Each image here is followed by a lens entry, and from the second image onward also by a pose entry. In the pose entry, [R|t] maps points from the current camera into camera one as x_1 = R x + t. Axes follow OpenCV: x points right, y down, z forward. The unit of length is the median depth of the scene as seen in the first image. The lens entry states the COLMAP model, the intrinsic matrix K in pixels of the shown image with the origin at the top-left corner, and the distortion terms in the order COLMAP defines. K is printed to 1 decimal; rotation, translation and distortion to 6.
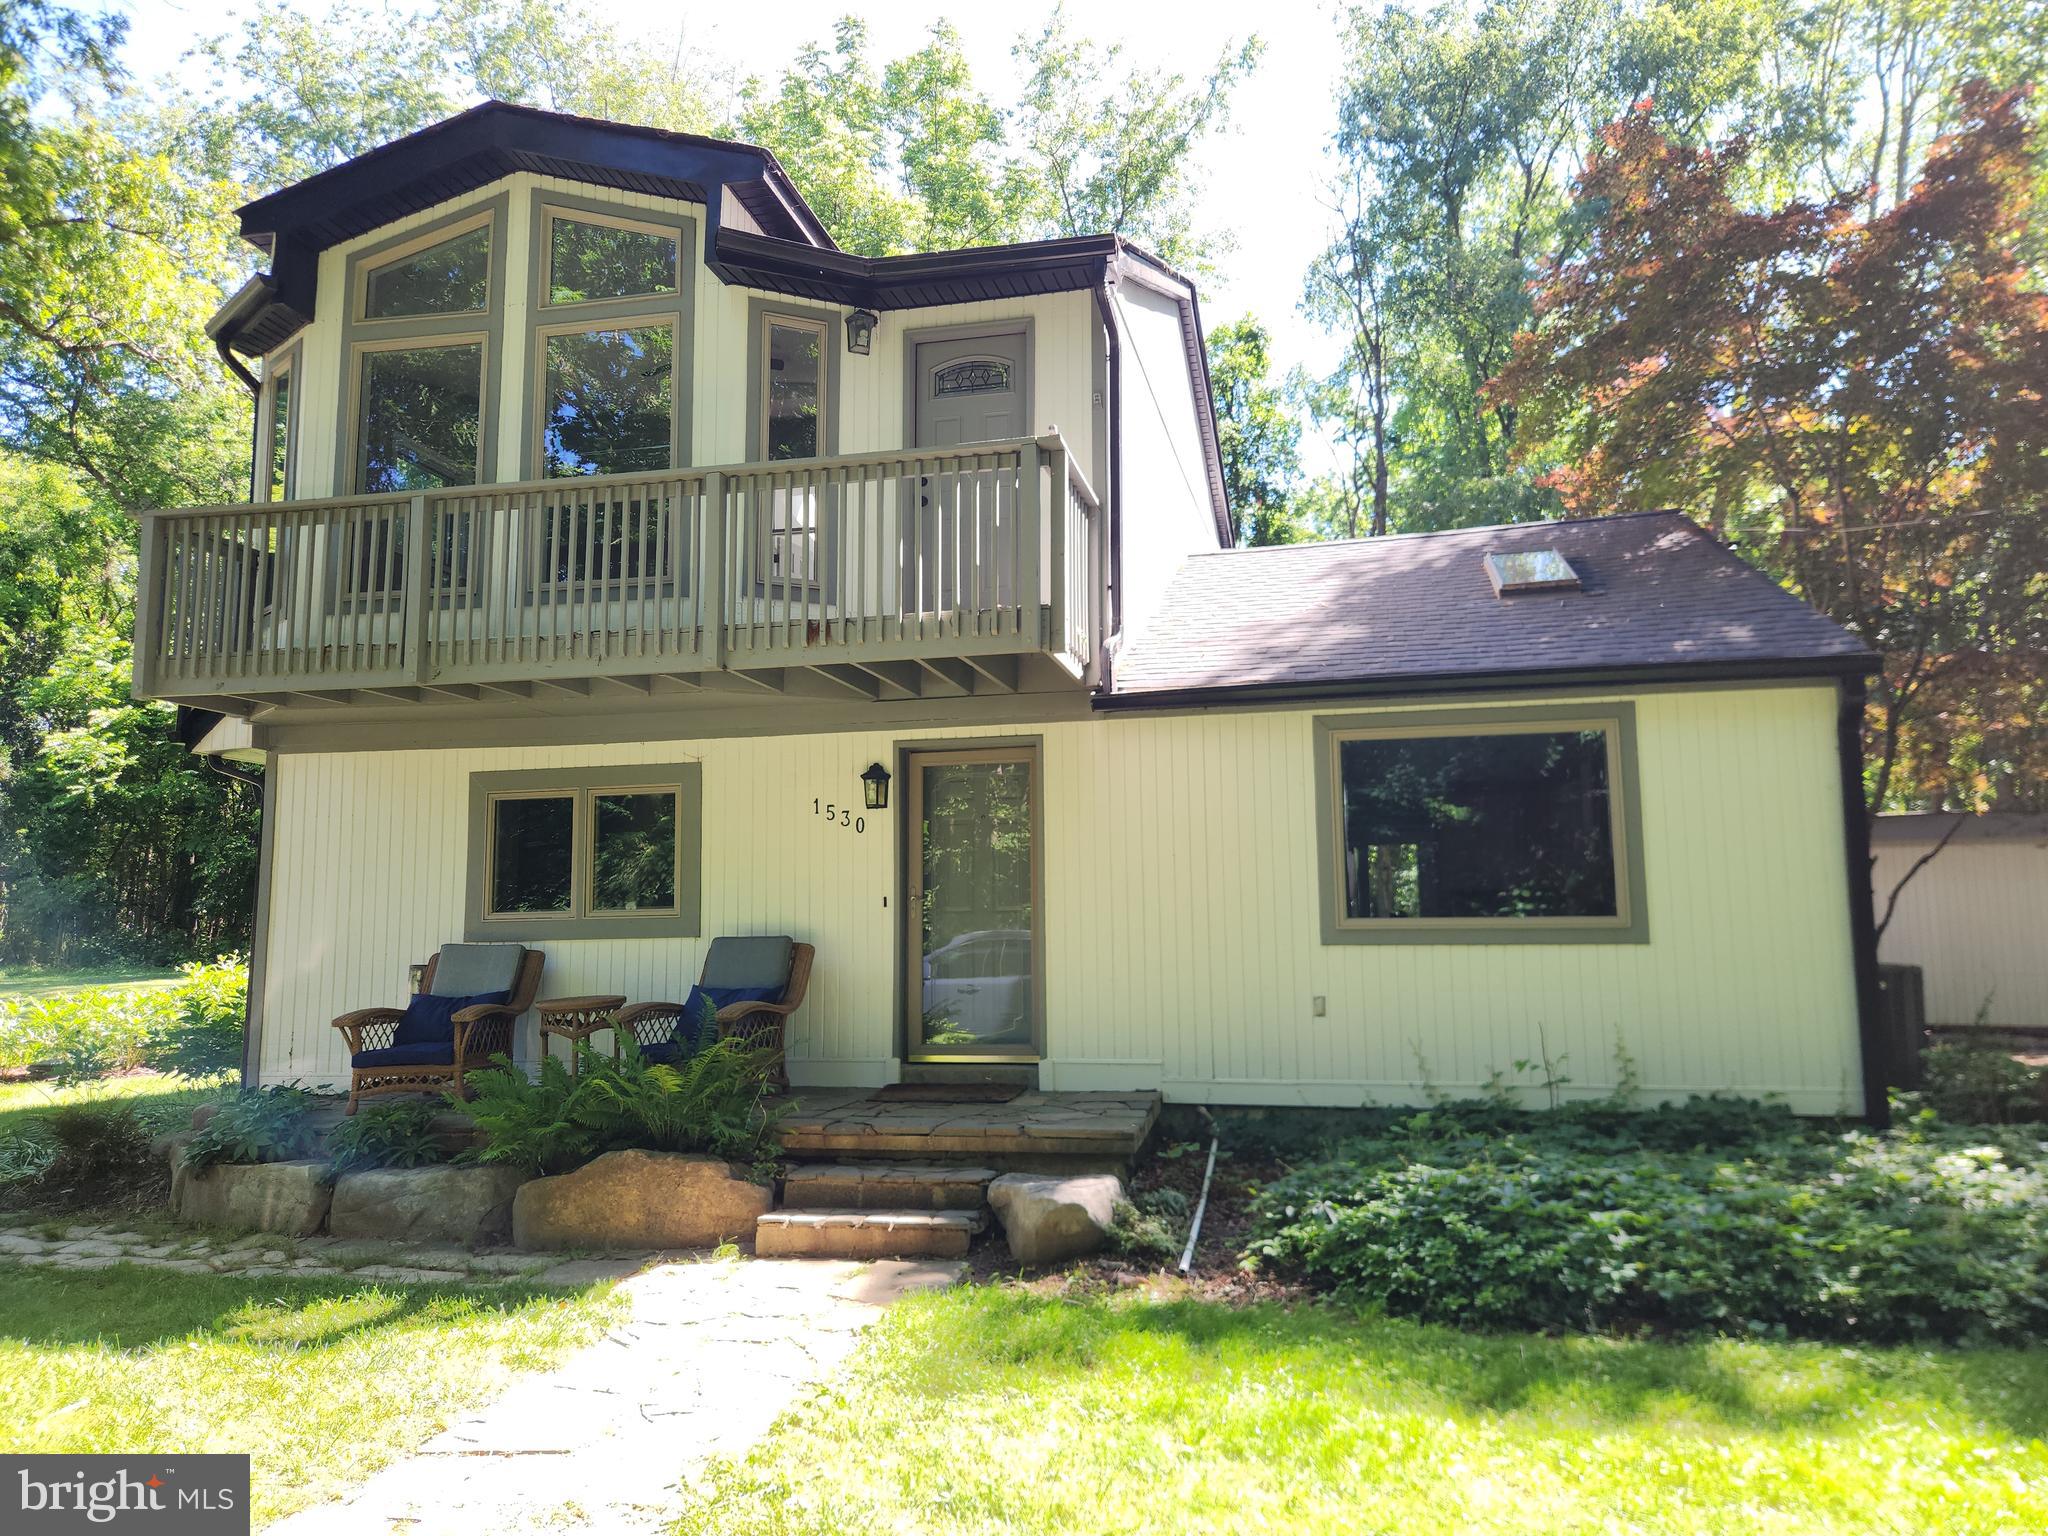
lens RADIAL K [[1376.0, 0, 1087.4], [0, 1376.0, 772.9], [0, 0, 1]] dist [0.073774, -0.076846]
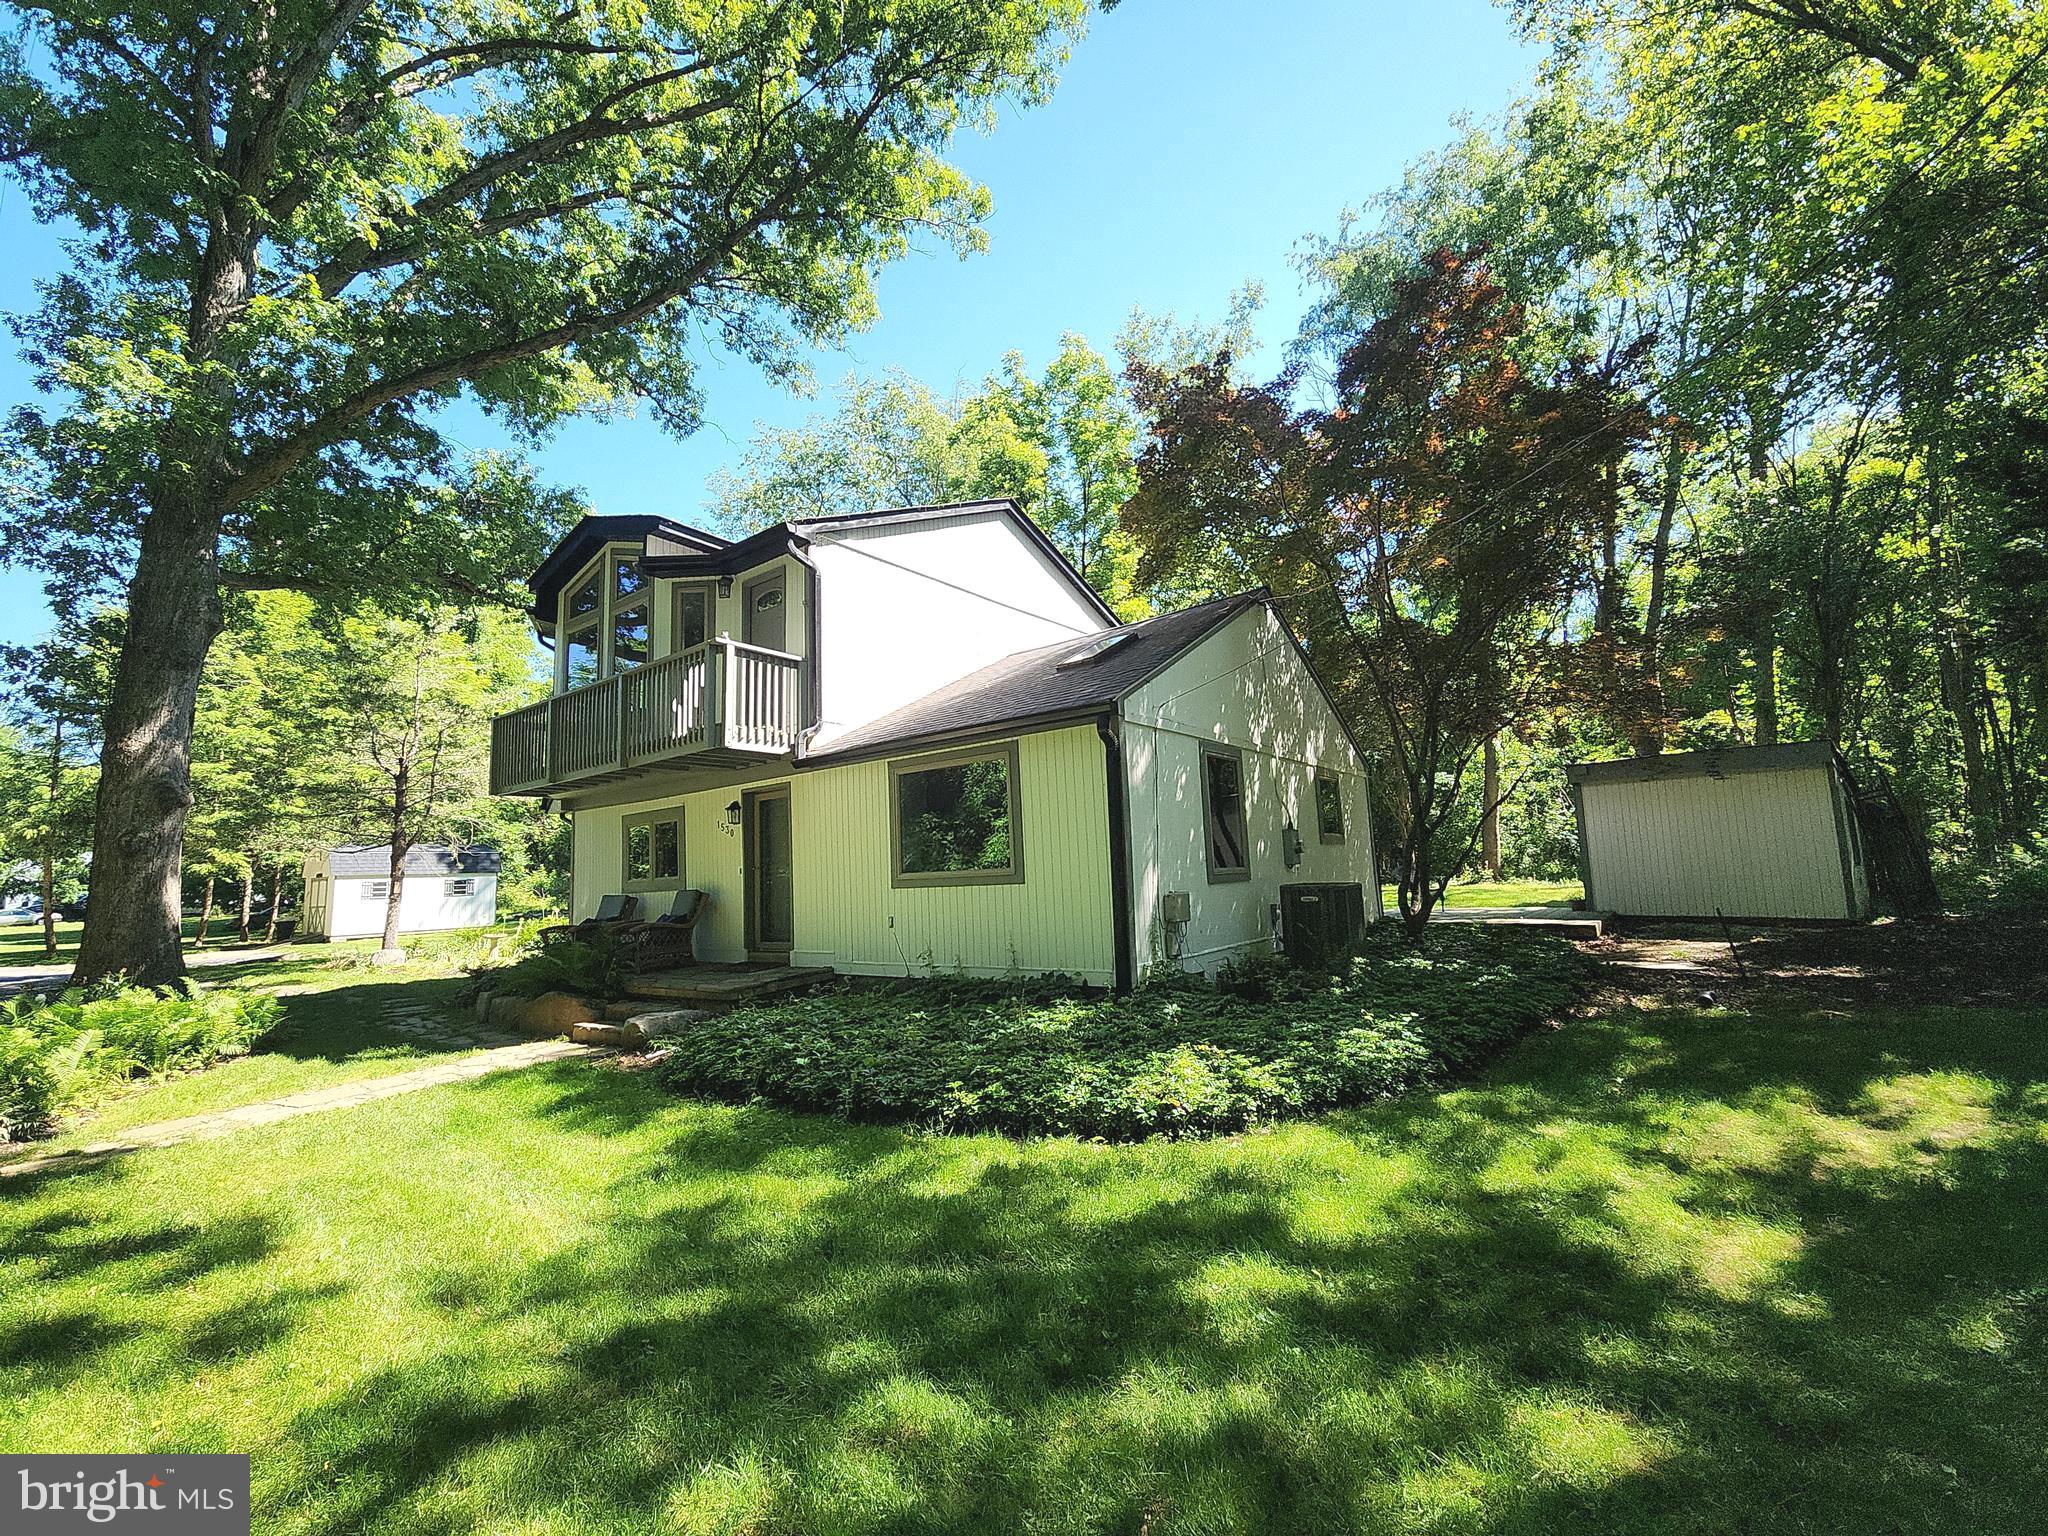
lens RADIAL K [[852.9, 0, 1024.0], [0, 852.9, 768.0], [0, 0, 1]] dist [0.000411, 0.000009]
pose [[0.901956, -0.083227, -0.423731, 0.741570], [0.083743, 0.996335, -0.017439, 0.001054], [0.423630, -0.019756, 0.905620, 0.057059]]
